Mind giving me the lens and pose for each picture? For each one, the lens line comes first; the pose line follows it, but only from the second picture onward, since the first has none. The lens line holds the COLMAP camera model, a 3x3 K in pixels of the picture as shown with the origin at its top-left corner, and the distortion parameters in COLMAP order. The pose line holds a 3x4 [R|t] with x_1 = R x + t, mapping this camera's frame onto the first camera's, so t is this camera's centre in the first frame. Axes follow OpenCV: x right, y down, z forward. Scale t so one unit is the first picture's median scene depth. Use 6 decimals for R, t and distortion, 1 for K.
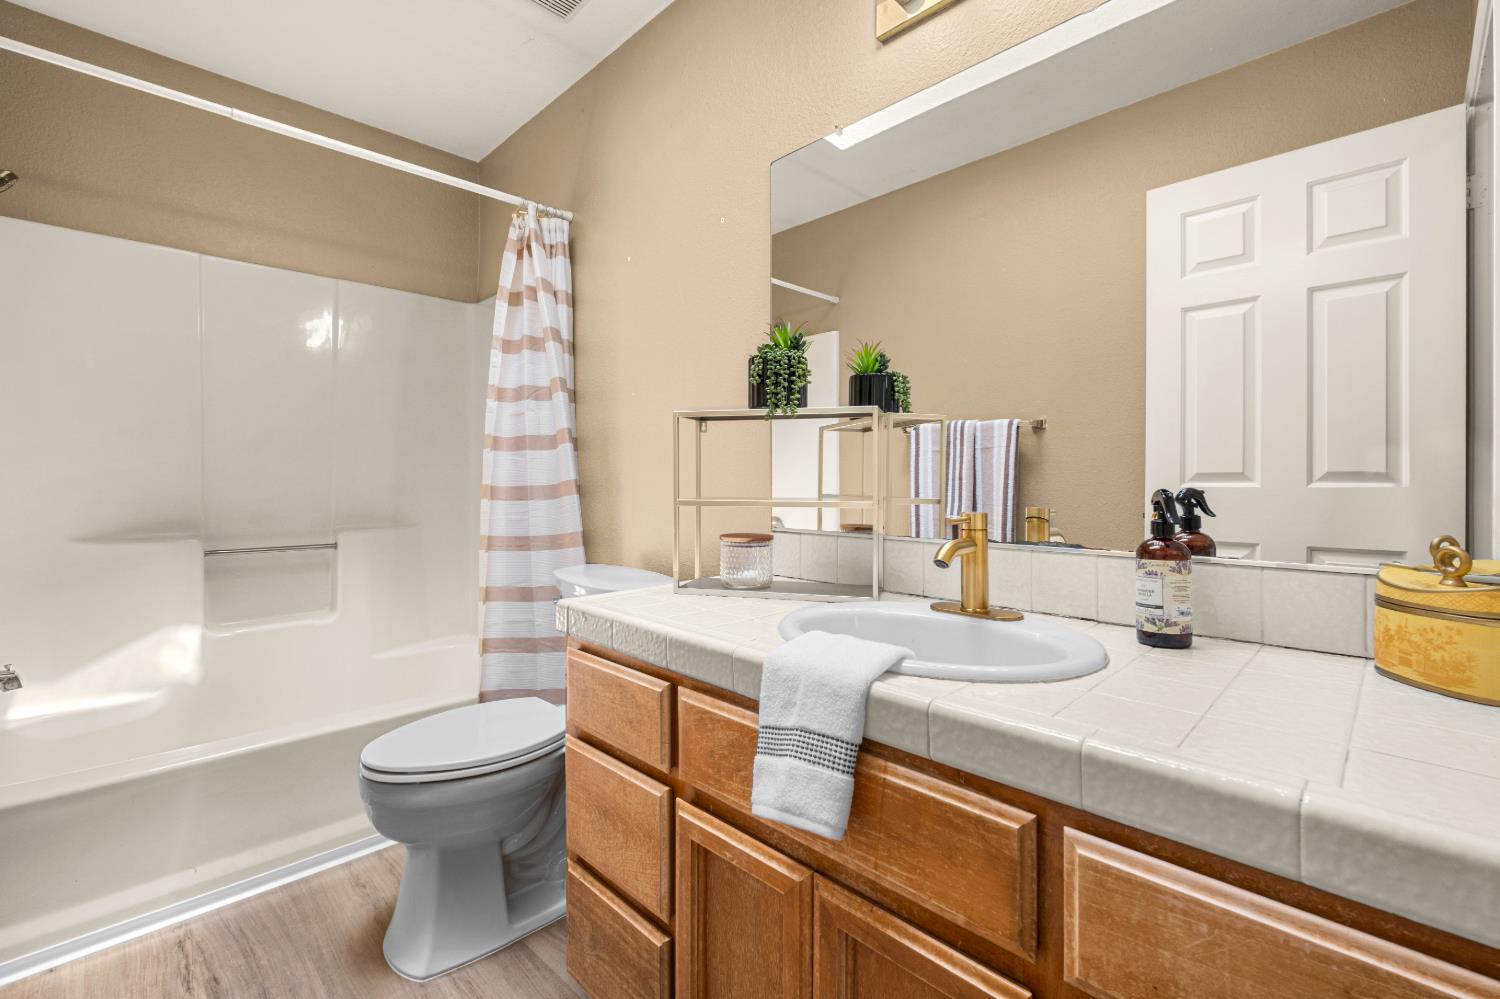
lens RADIAL K [[646.7, 0, 753.2], [0, 646.7, 480.3], [0, 0, 1]] dist [-0.005788, -0.002382]
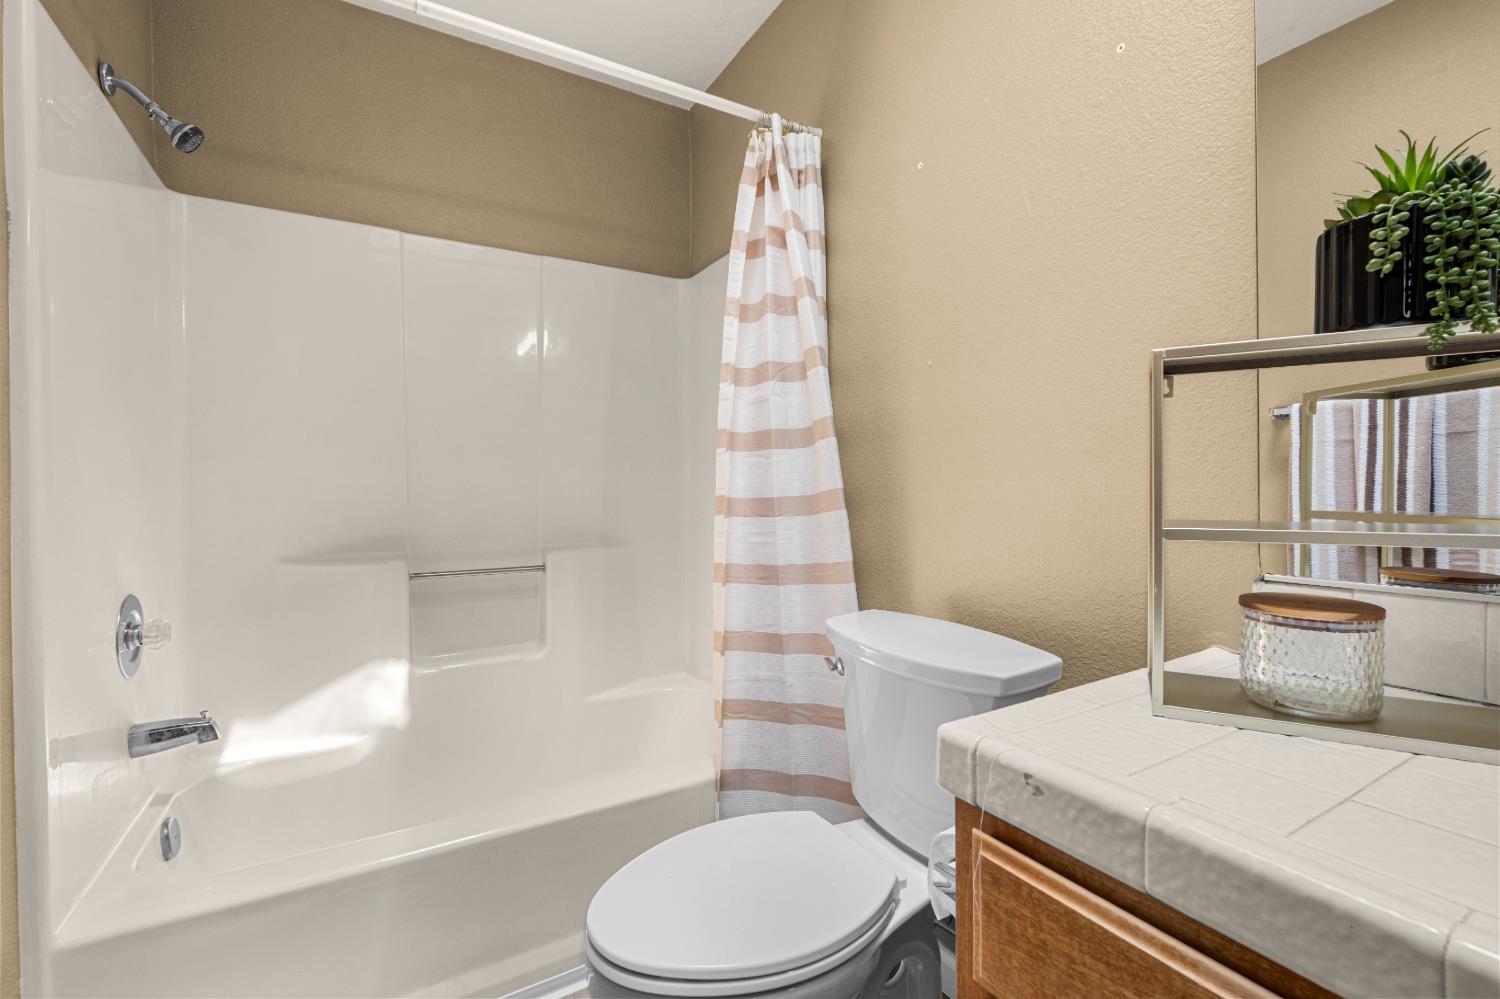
lens RADIAL K [[646.7, 0, 749.7], [0, 646.7, 498.9], [0, 0, 1]] dist [-0.005788, -0.002382]
pose [[0.966517, -0.002682, -0.256590, -0.184271], [0.006998, 0.999849, 0.015910, -0.001544], [0.256509, -0.017172, 0.966389, 0.273745]]
